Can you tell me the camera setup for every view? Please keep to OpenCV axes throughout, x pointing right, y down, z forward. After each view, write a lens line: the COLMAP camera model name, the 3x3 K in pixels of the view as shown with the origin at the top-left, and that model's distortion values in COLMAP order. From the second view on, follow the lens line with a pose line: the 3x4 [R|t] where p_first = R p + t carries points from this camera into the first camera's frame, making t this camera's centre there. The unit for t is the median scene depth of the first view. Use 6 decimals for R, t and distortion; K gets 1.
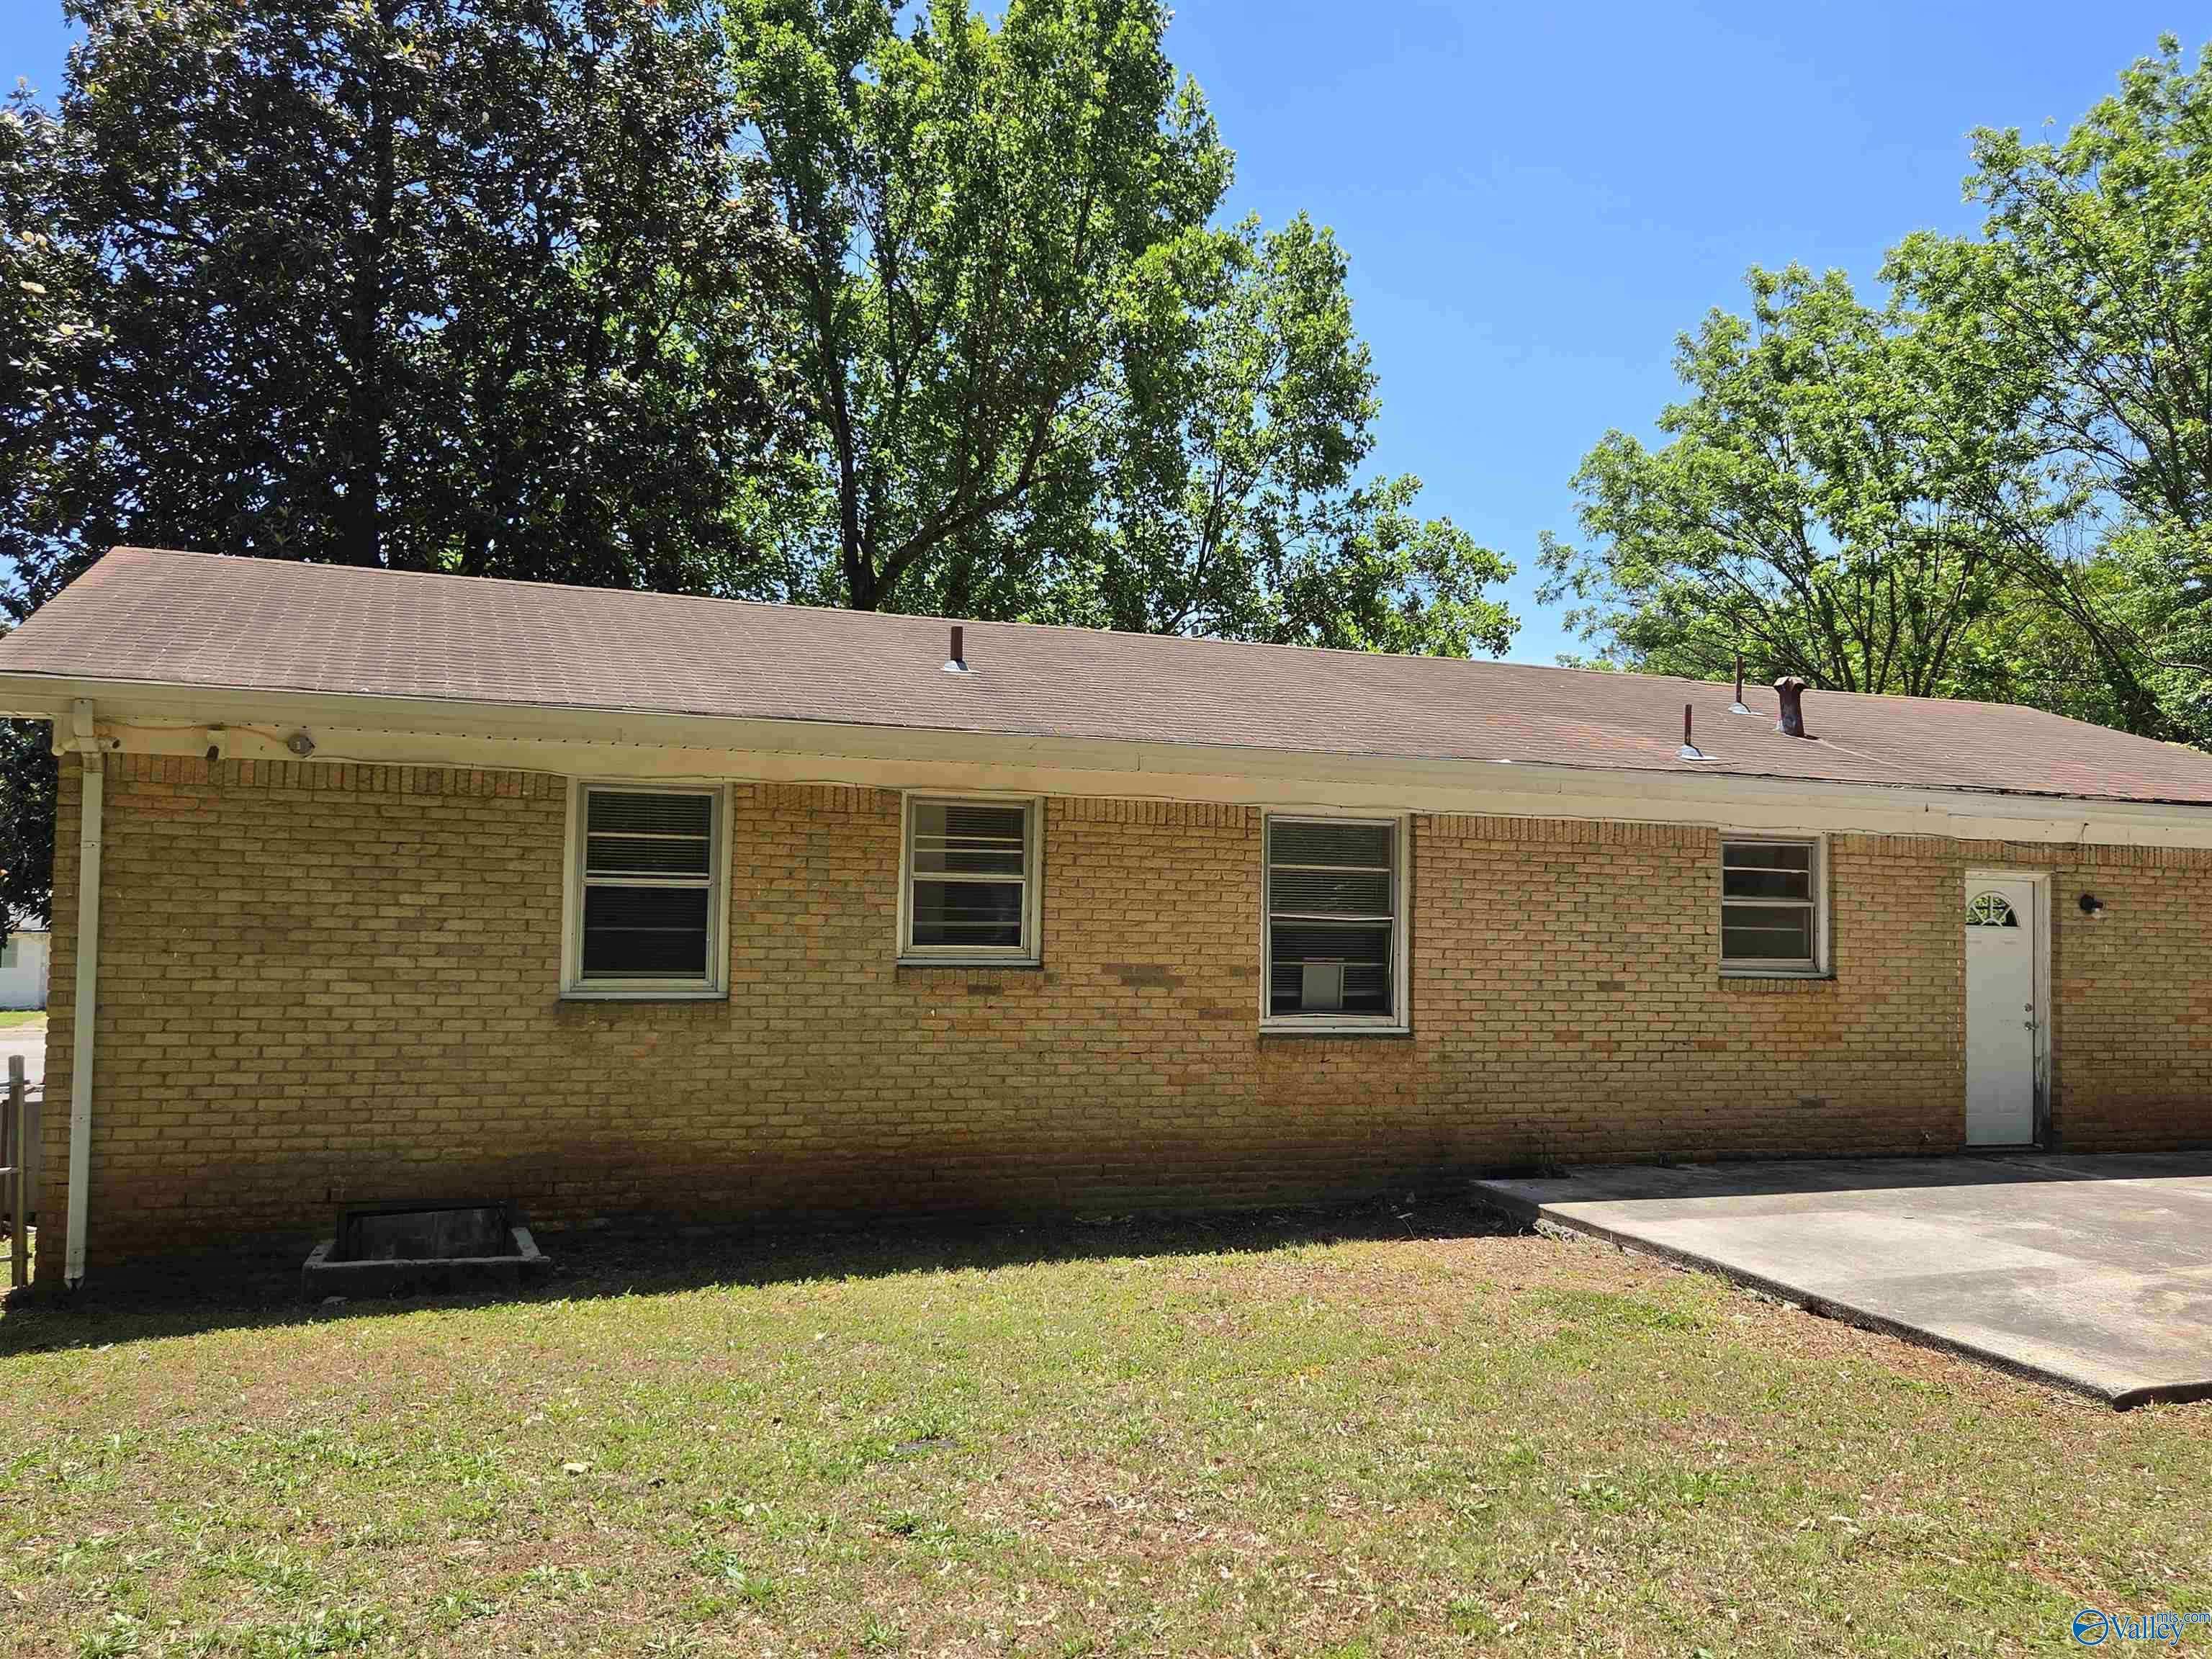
lens RADIAL K [[1829.8, 0, 1106.6], [0, 1829.8, 818.8], [0, 0, 1]] dist [0.133124, -0.008607]
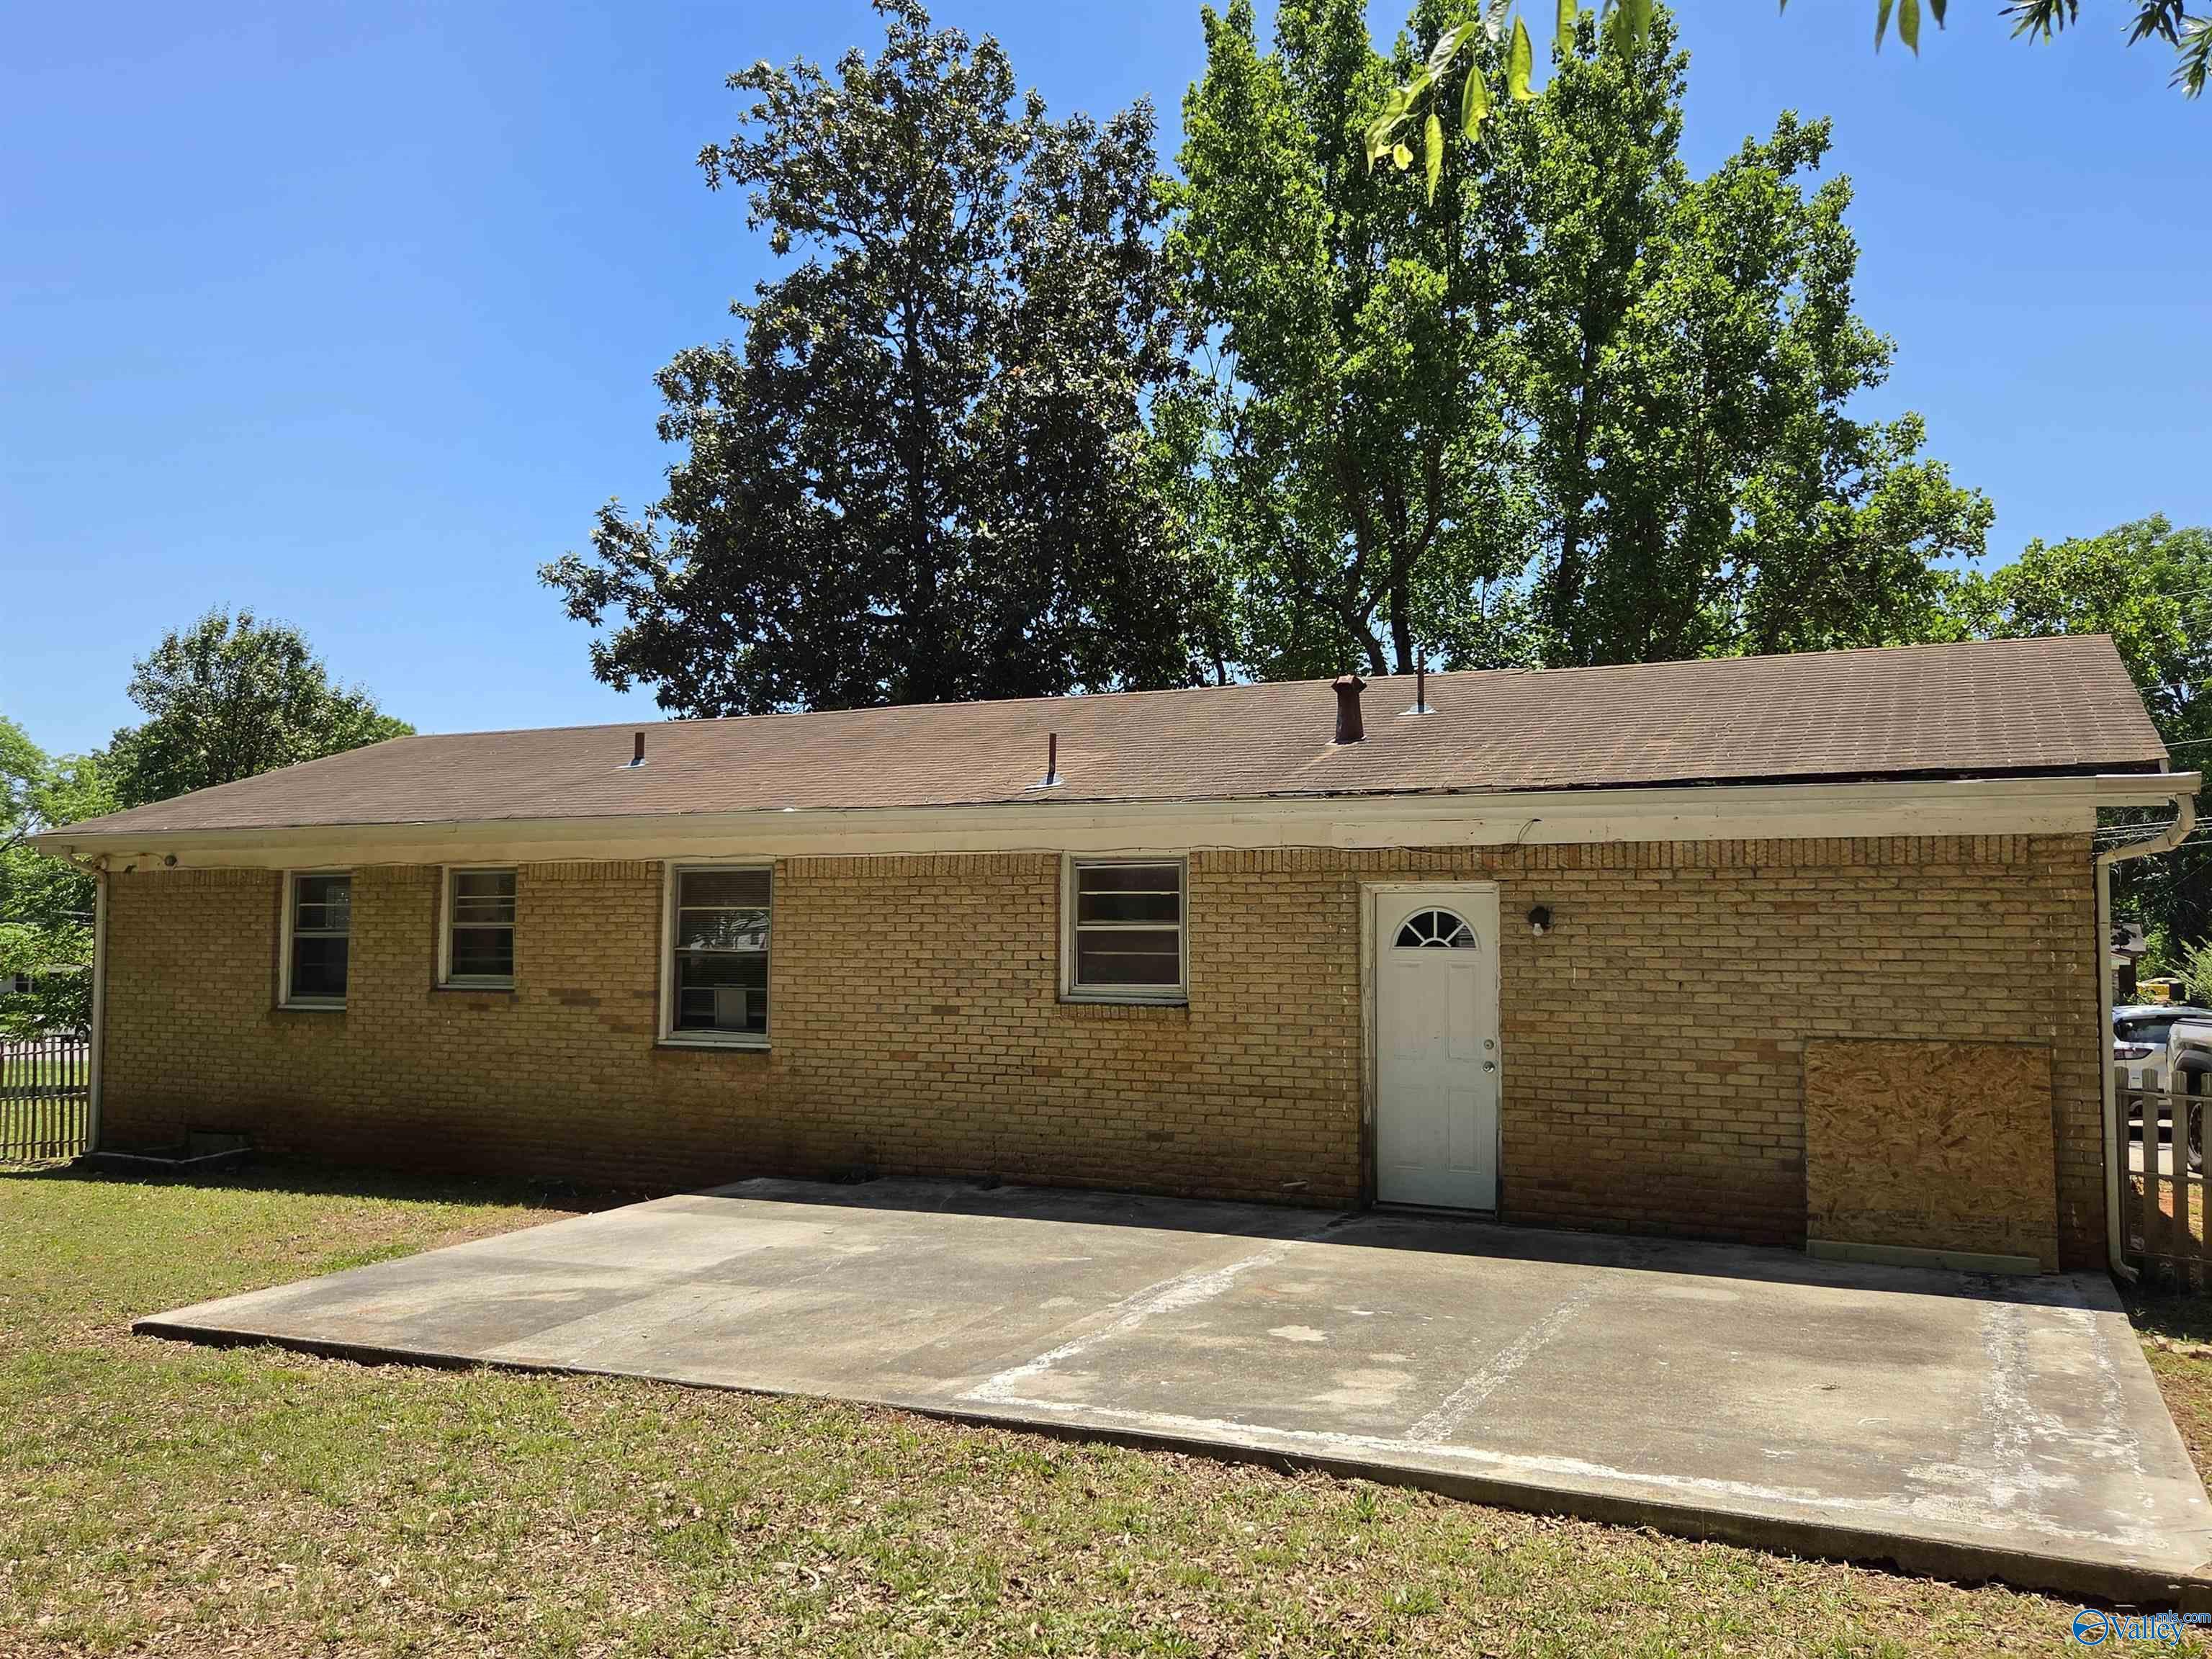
lens RADIAL K [[1726.3, 0, 1108.5], [0, 1726.3, 833.6], [0, 0, 1]] dist [0.139570, -0.002804]
pose [[0.662239, -0.061930, -0.746729, 1.073930], [0.047508, 0.998044, -0.040641, 0.034170], [0.747785, -0.008562, 0.663886, 0.411397]]
